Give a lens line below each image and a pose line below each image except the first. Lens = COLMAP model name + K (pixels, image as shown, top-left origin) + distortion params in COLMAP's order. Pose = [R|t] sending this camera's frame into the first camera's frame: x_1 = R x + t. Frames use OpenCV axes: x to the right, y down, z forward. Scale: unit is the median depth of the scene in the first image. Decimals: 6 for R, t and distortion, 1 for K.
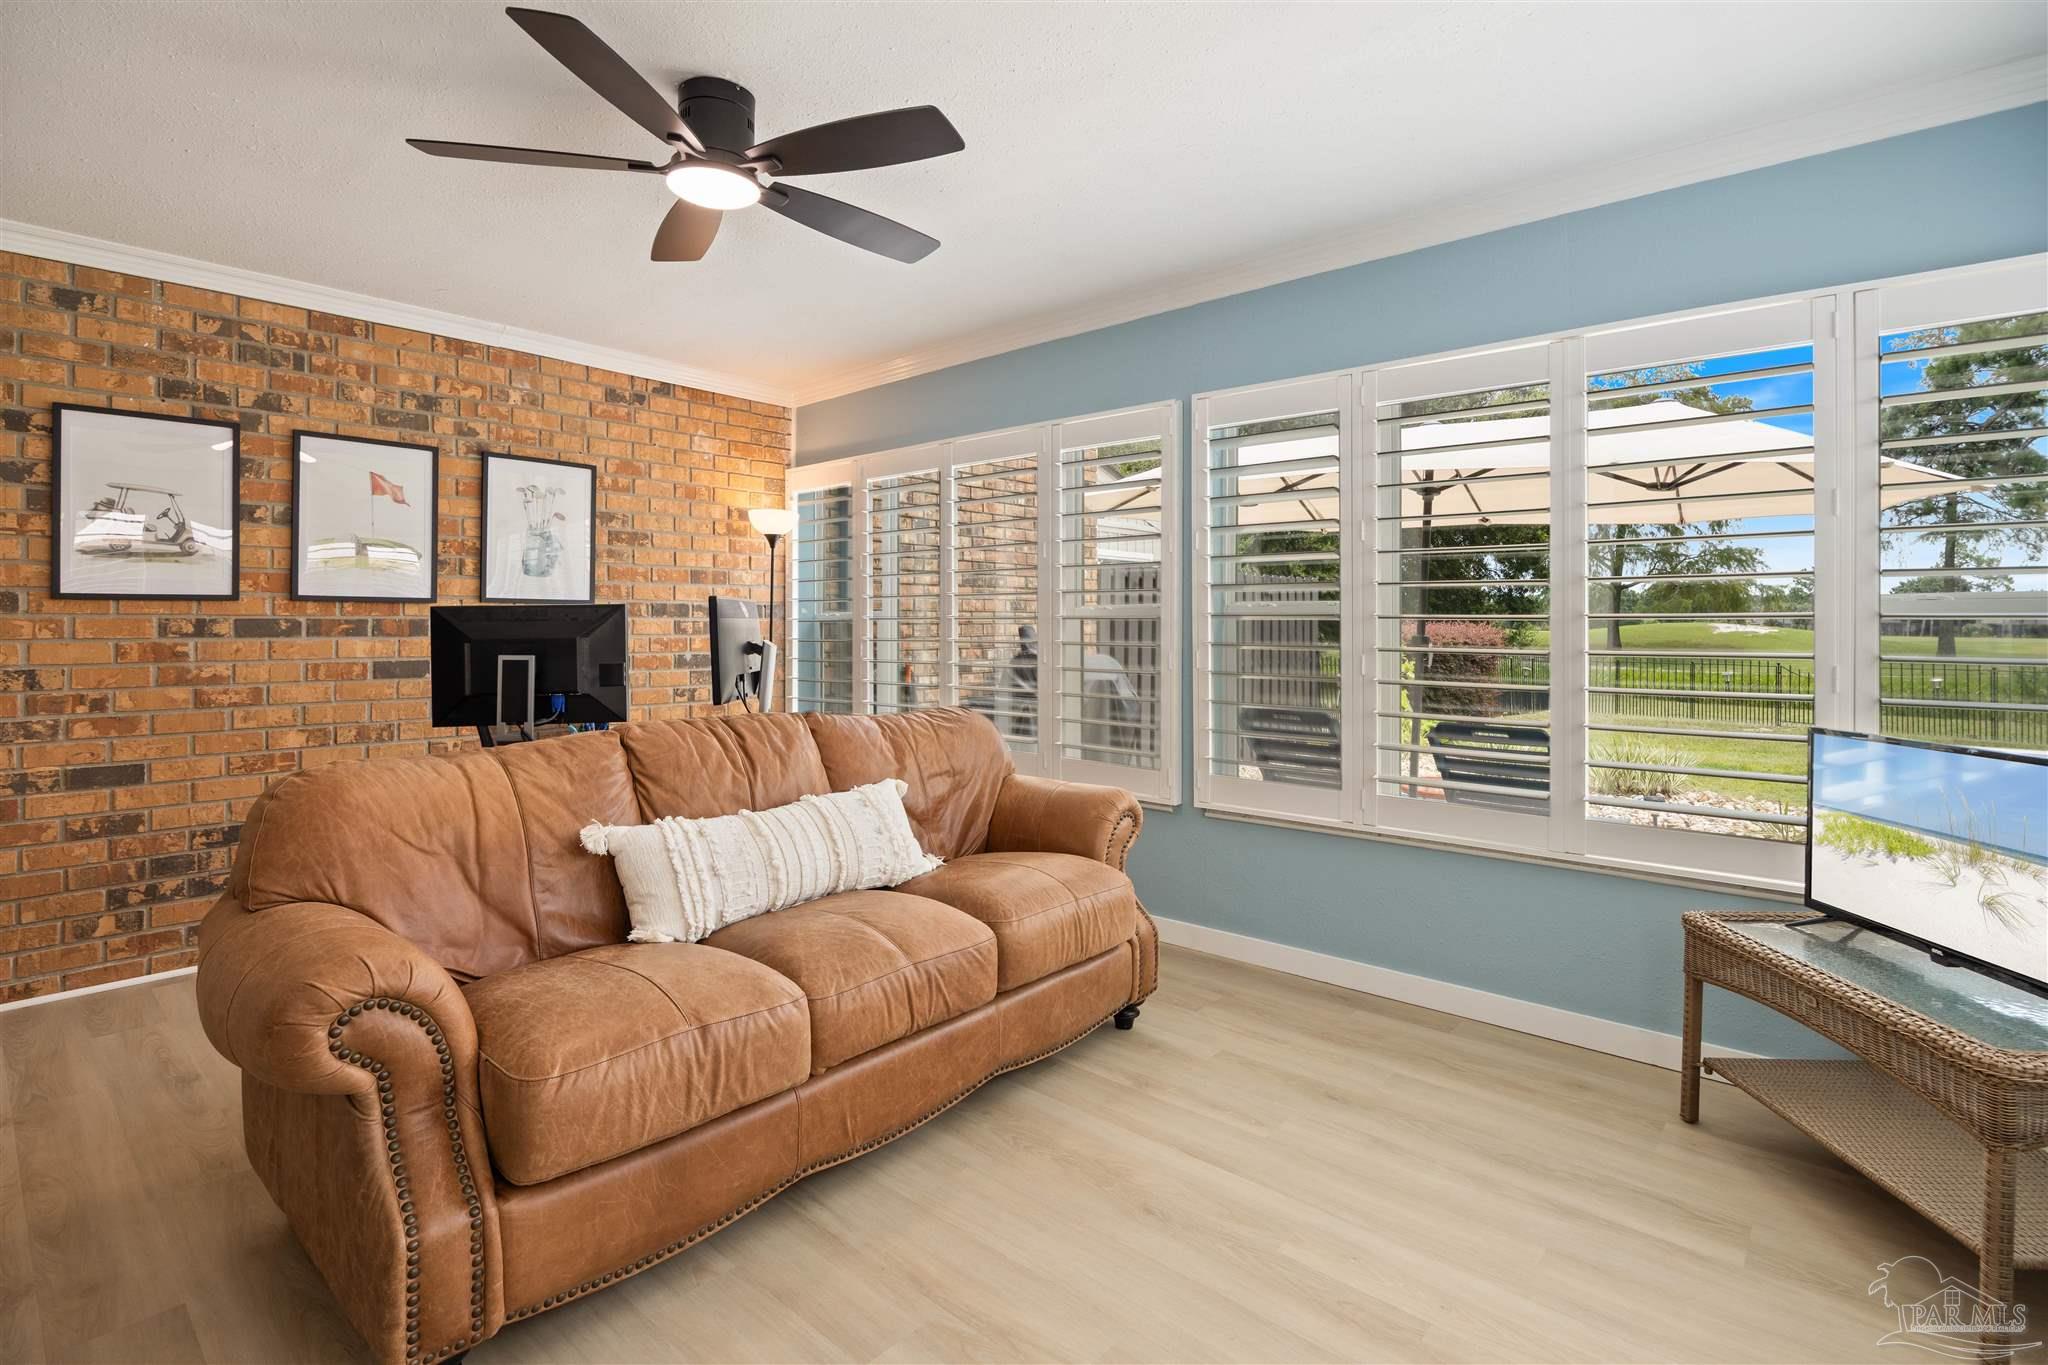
lens RADIAL K [[972.4, 0, 1022.9], [0, 972.4, 631.0], [0, 0, 1]] dist [-0.000242, -0.000015]
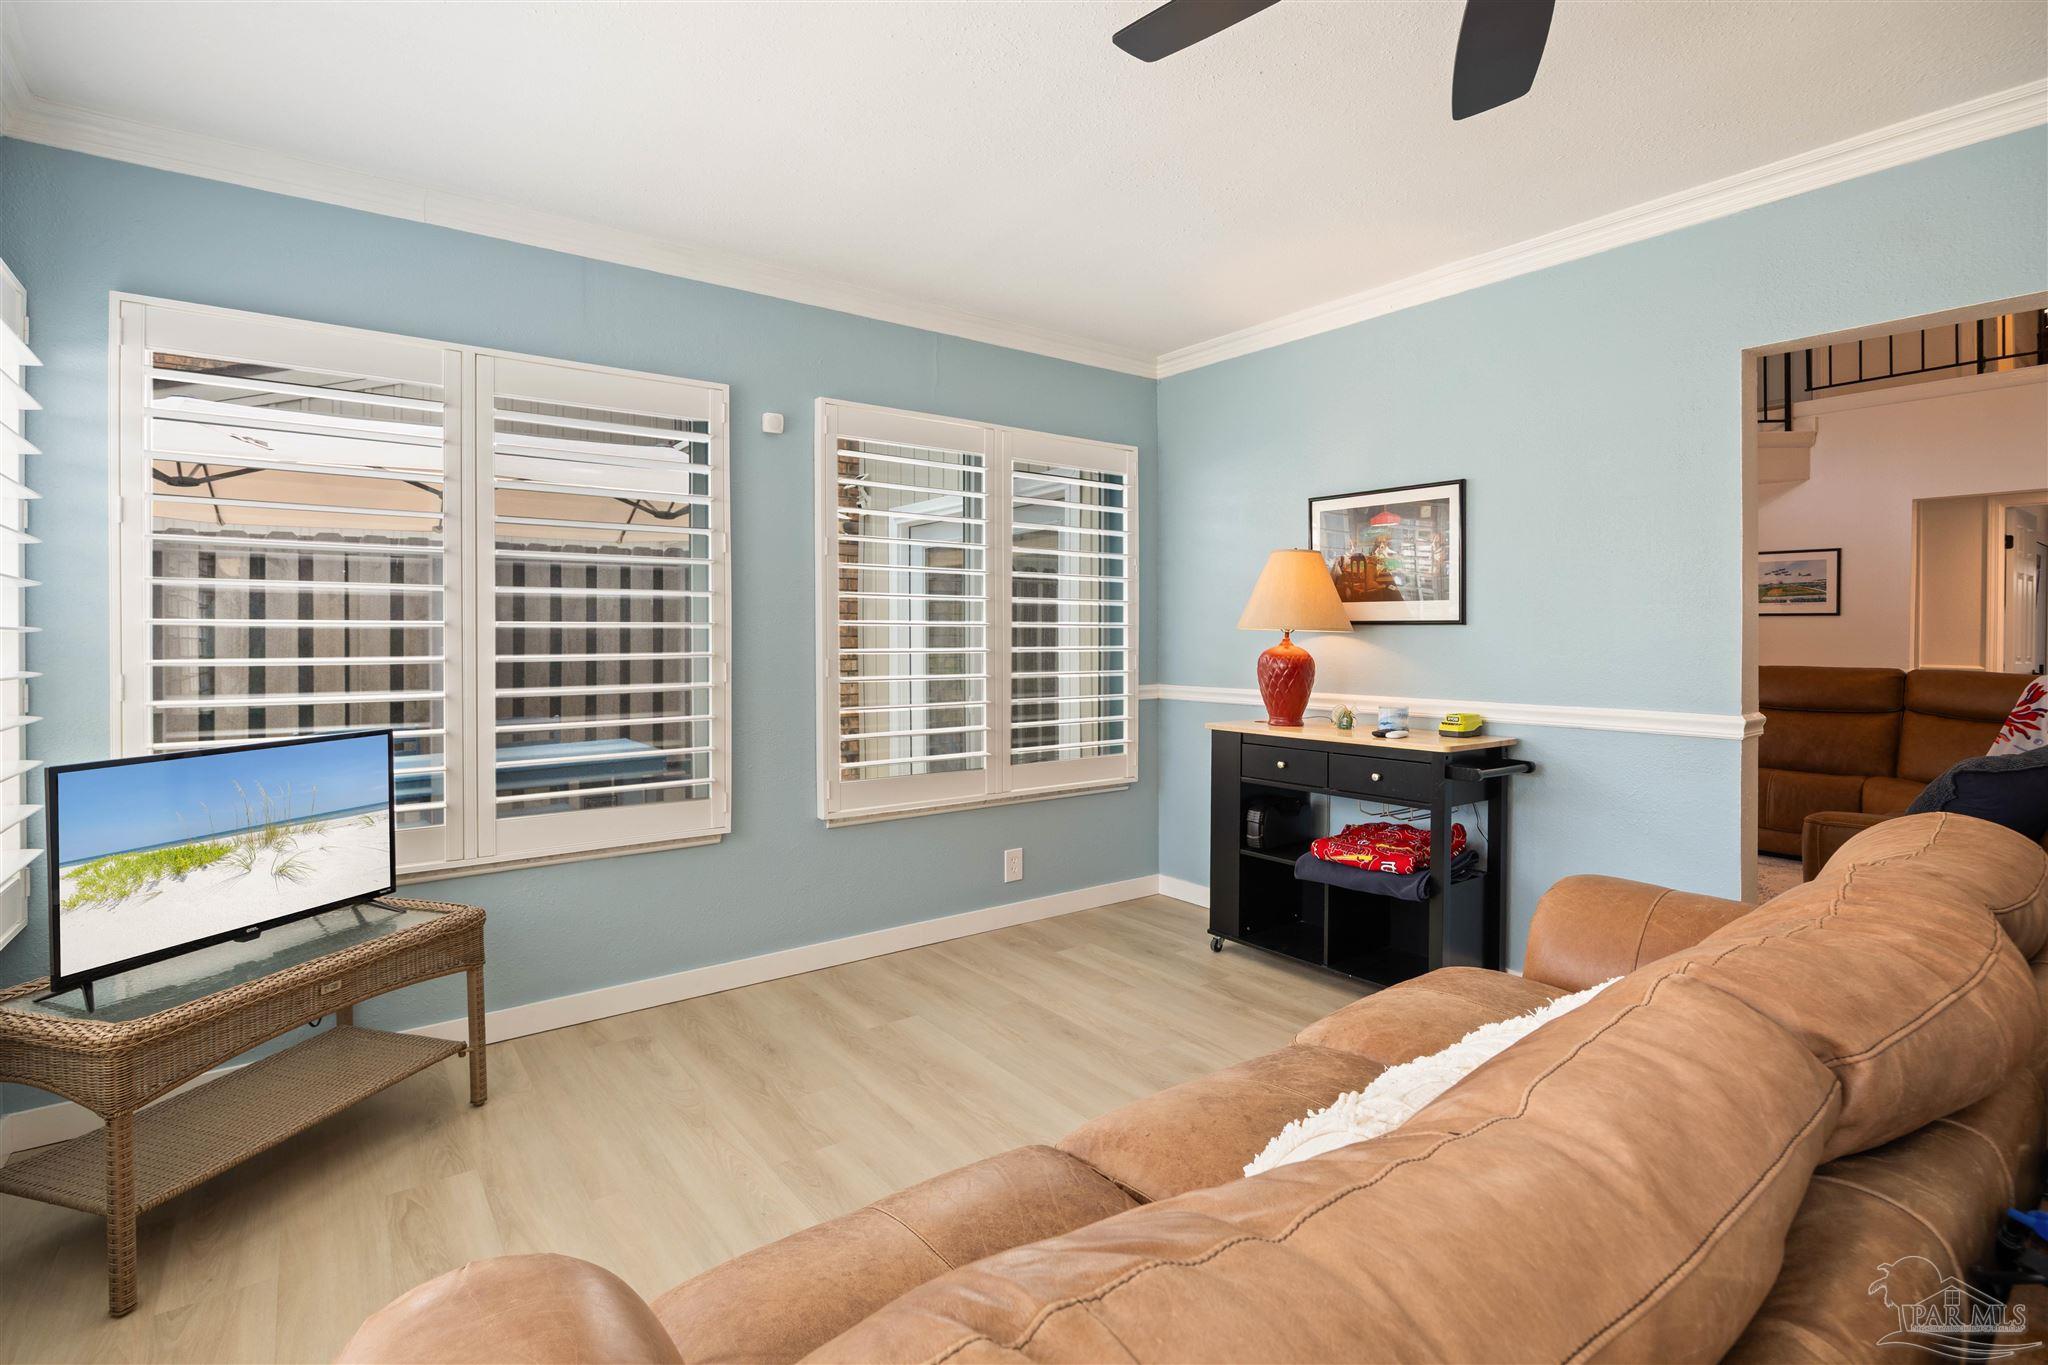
lens RADIAL K [[949.0, 0, 1025.7], [0, 949.0, 662.4], [0, 0, 1]] dist [-0.001015, -0.000017]
pose [[-0.980761, -0.008765, 0.195017, -0.152185], [-0.003541, 0.999626, 0.027120, -0.017075], [-0.195182, 0.025907, -0.980425, 1.888276]]
